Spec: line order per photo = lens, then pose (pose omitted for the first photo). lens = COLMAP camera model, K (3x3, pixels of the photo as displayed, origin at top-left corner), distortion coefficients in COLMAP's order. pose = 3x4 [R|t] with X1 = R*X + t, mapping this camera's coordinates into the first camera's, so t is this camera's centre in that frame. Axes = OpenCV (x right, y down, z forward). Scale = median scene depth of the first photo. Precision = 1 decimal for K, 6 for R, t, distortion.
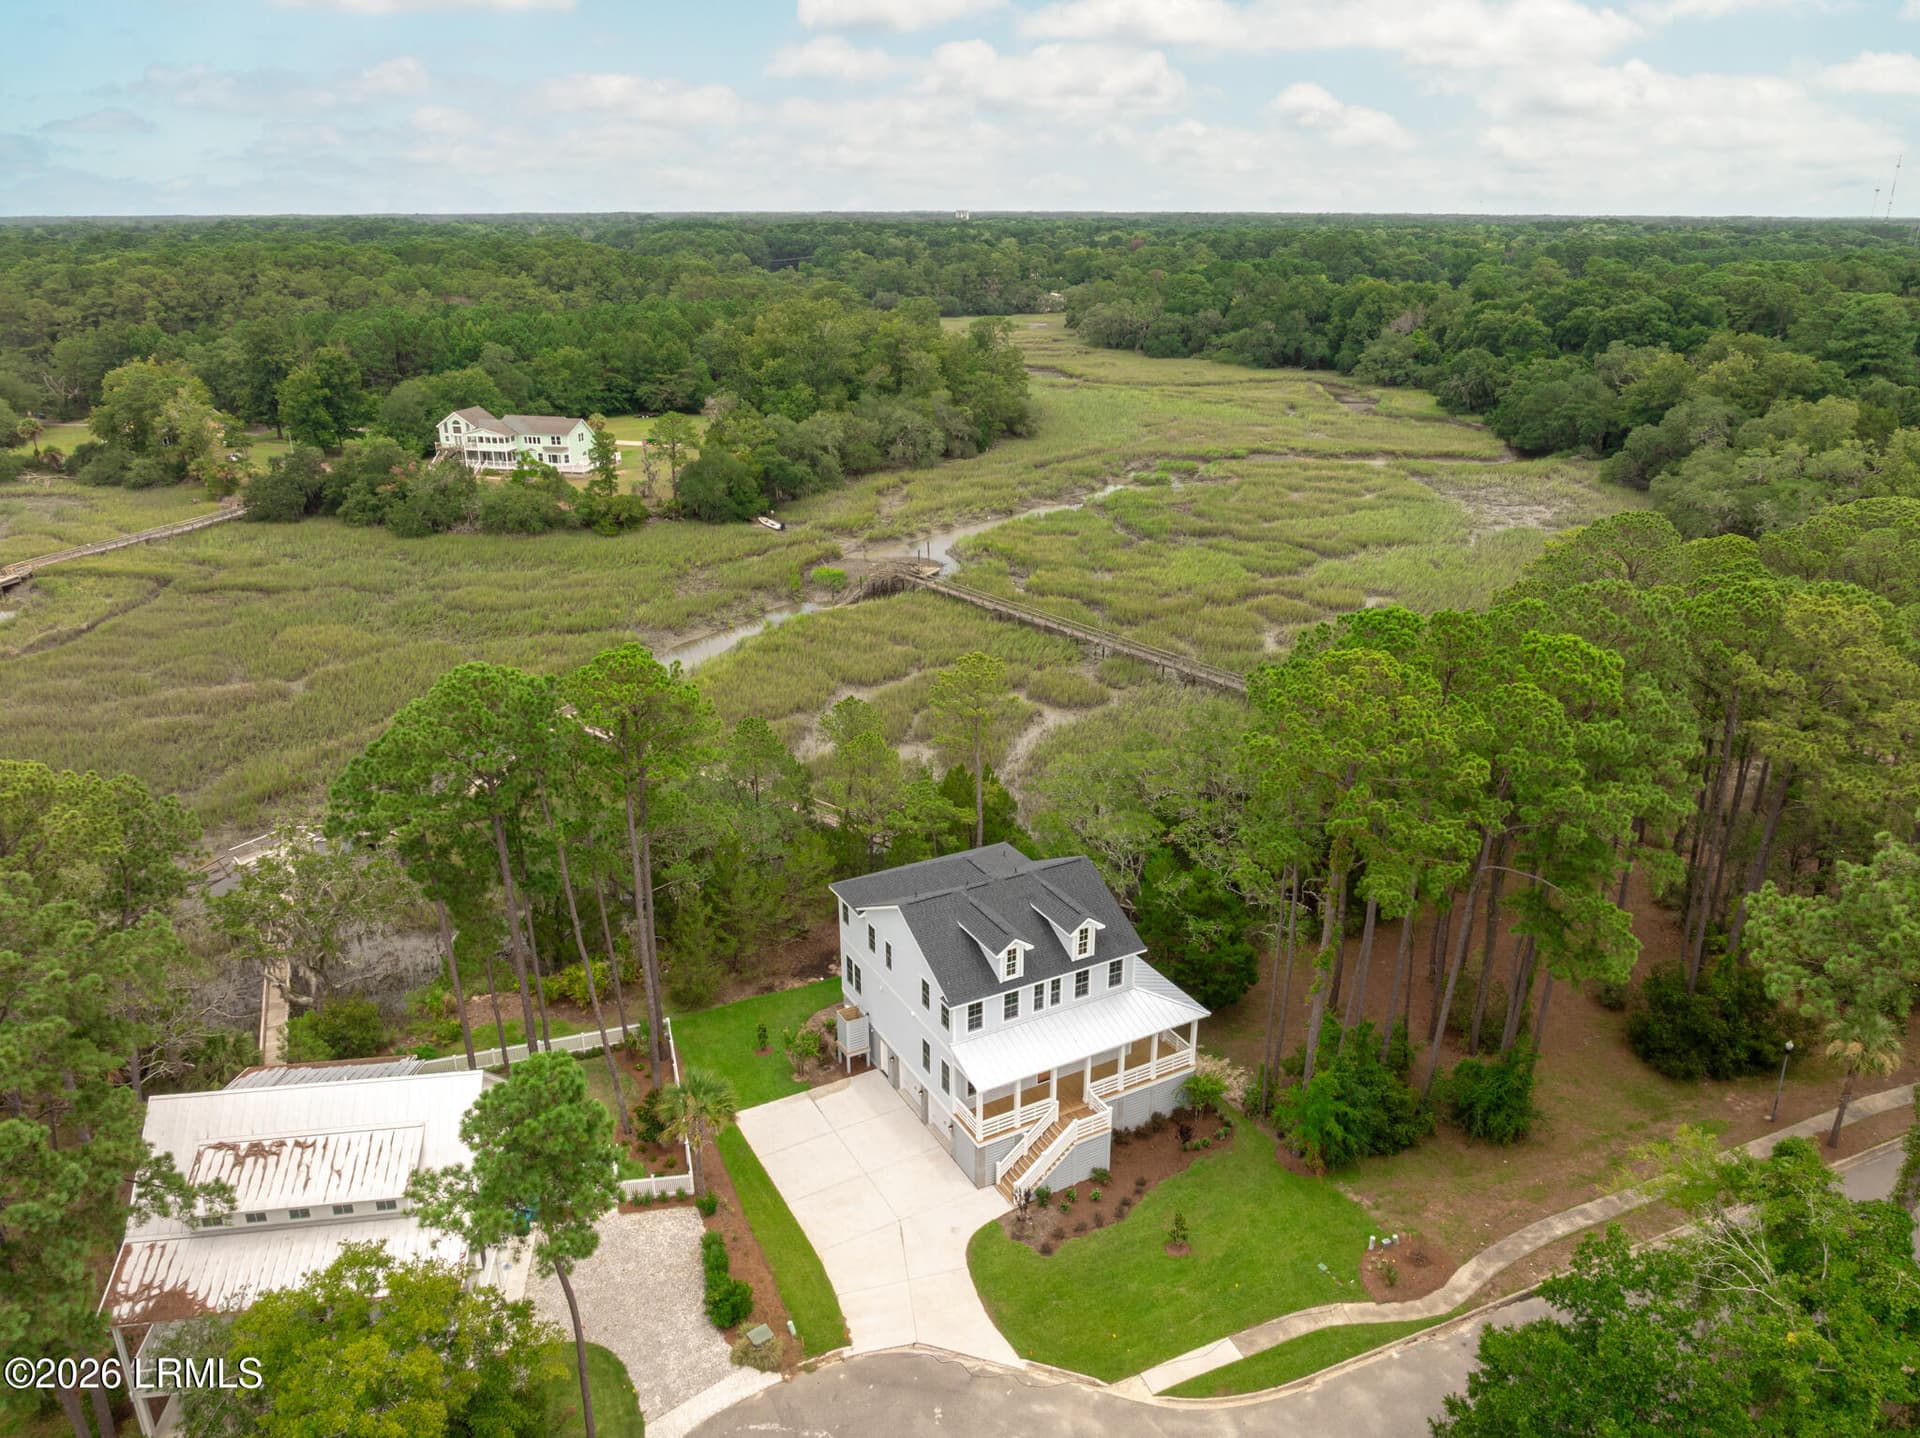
lens RADIAL K [[1360.5, 0, 960.0], [0, 1360.5, 719.0], [0, 0, 1]] dist [-0.045113, 0.026195]
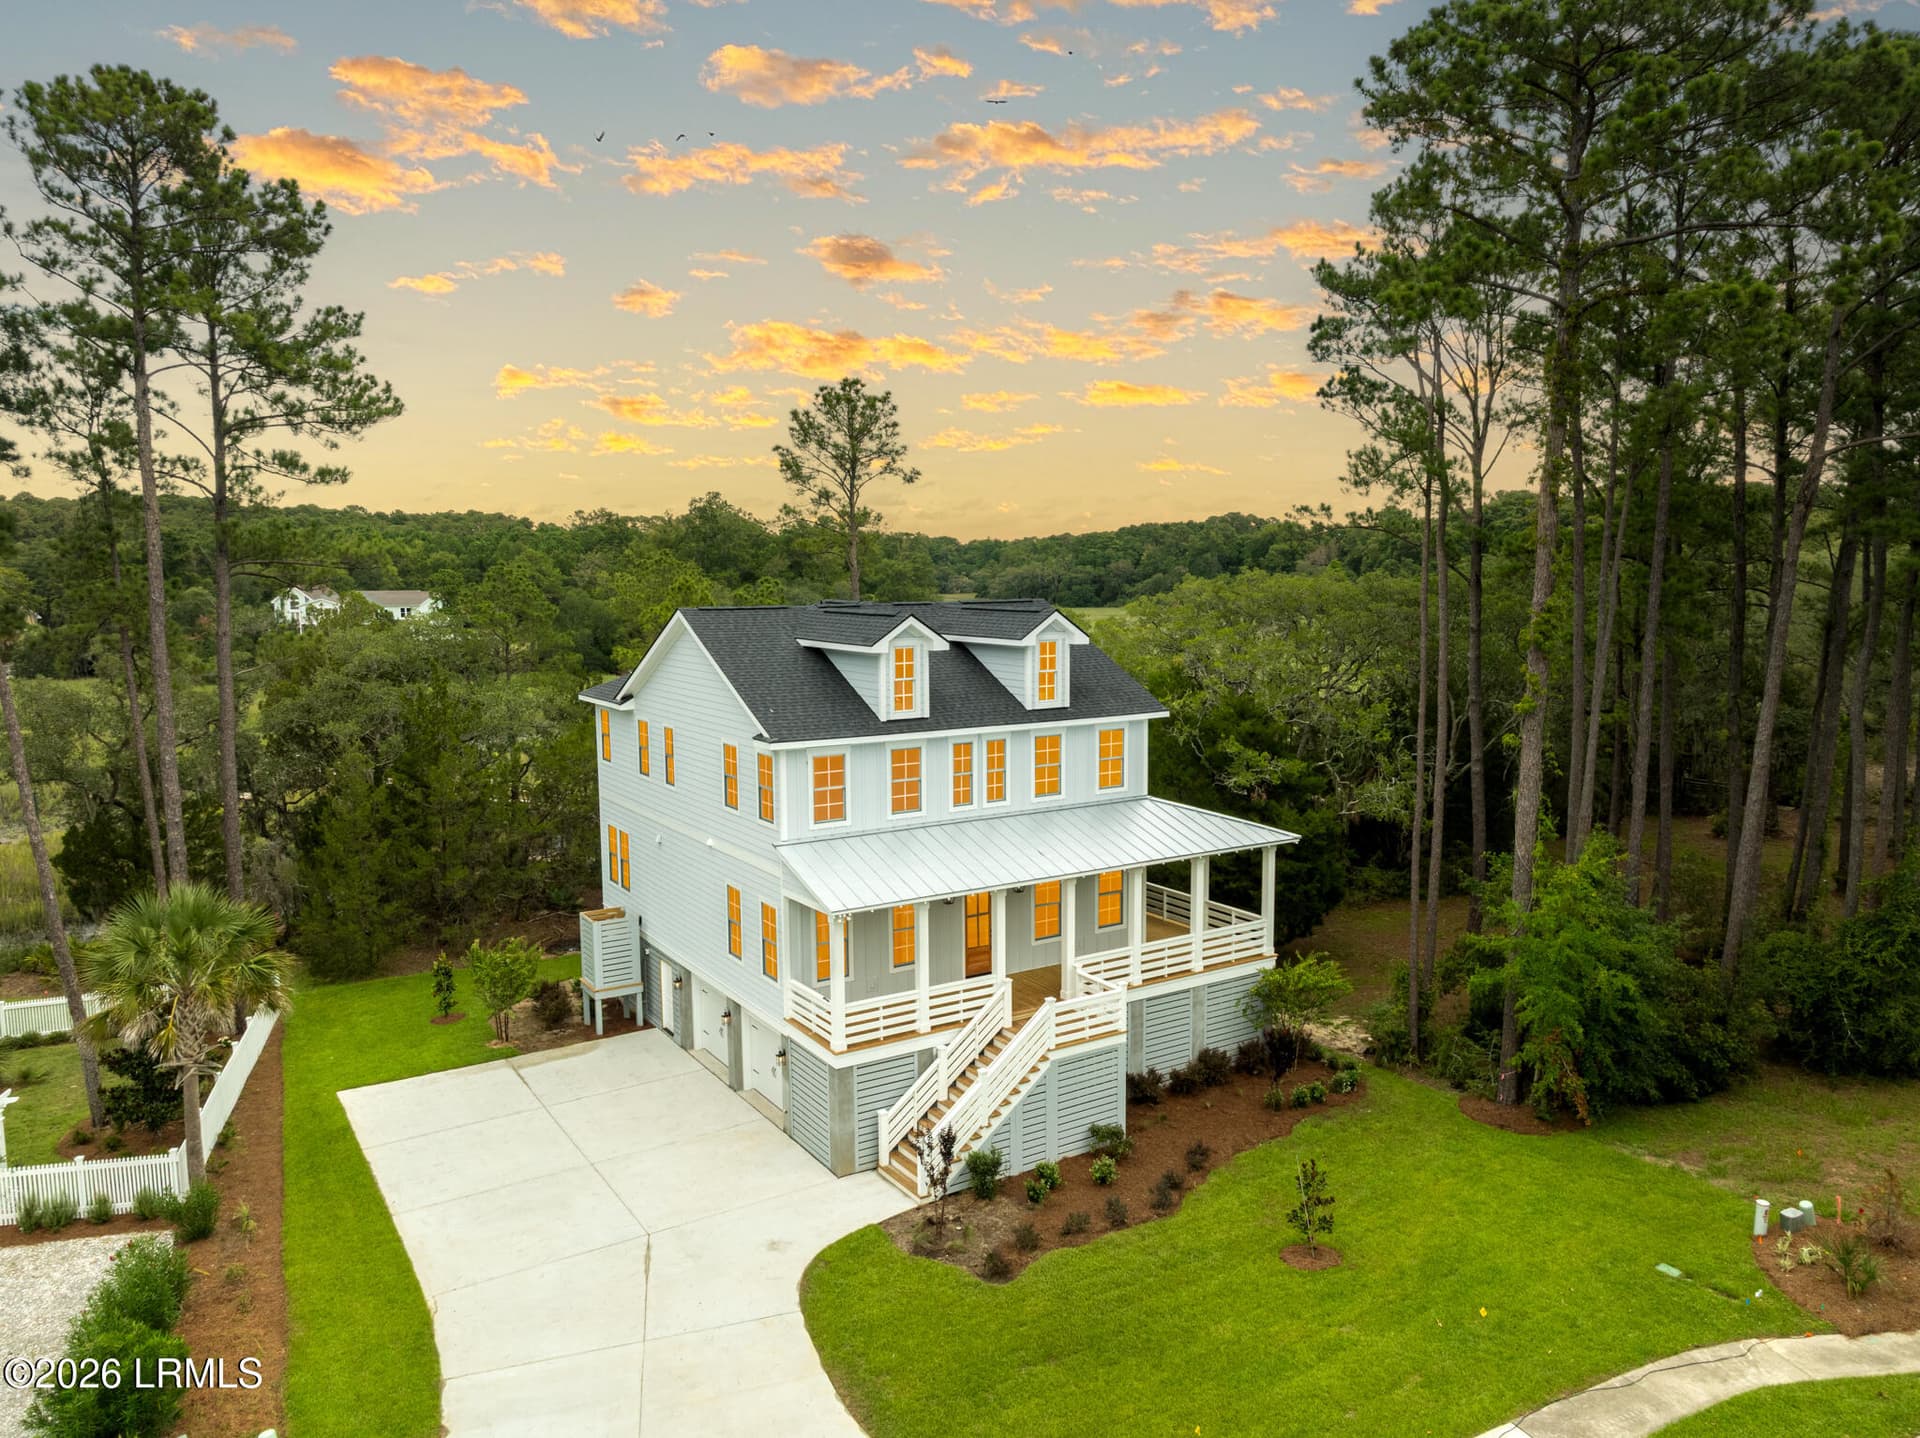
lens RADIAL K [[1360.5, 0, 960.0], [0, 1360.5, 719.0], [0, 0, 1]] dist [-0.045113, 0.026195]
pose [[0.997975, -0.013706, 0.062119, 0.027480], [0.027949, 0.971683, -0.234630, 0.304834], [-0.057144, 0.235891, 0.970098, 0.528666]]
